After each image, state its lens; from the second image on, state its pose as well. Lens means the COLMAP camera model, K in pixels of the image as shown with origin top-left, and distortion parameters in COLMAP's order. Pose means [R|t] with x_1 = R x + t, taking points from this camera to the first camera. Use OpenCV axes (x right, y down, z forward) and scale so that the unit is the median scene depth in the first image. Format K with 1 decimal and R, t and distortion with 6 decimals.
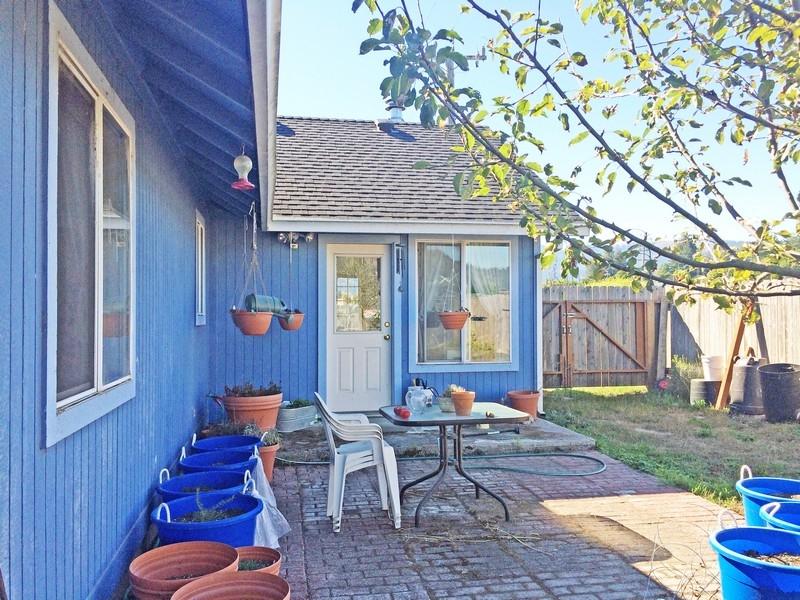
lens RADIAL K [[677.8, 0, 400.0], [0, 677.8, 300.0], [0, 0, 1]] dist [0.012965, 0.002185]
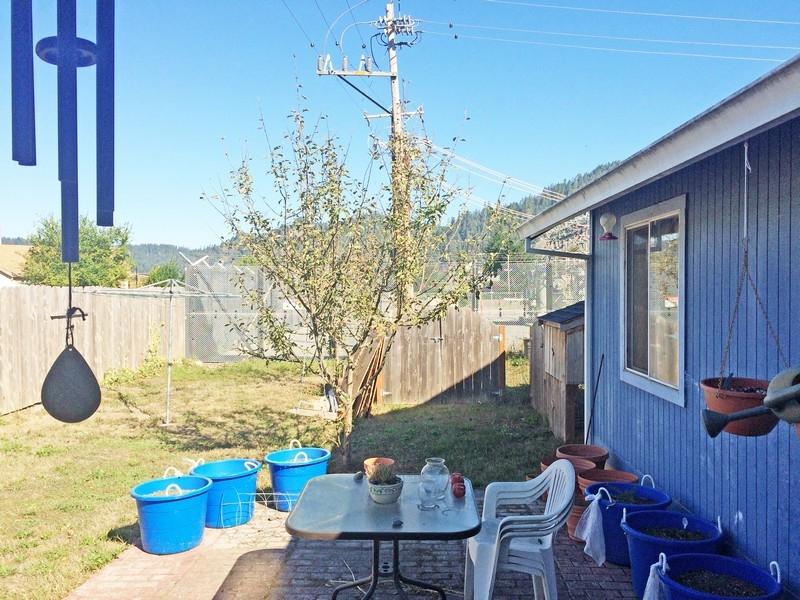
lens RADIAL K [[677.8, 0, 400.0], [0, 677.8, 300.0], [0, 0, 1]] dist [0.012965, 0.002185]
pose [[-0.976125, 0.009056, 0.217021, -0.130552], [0.008728, 0.999959, -0.002471, -0.064307], [-0.217035, -0.000517, -0.976164, 2.179392]]
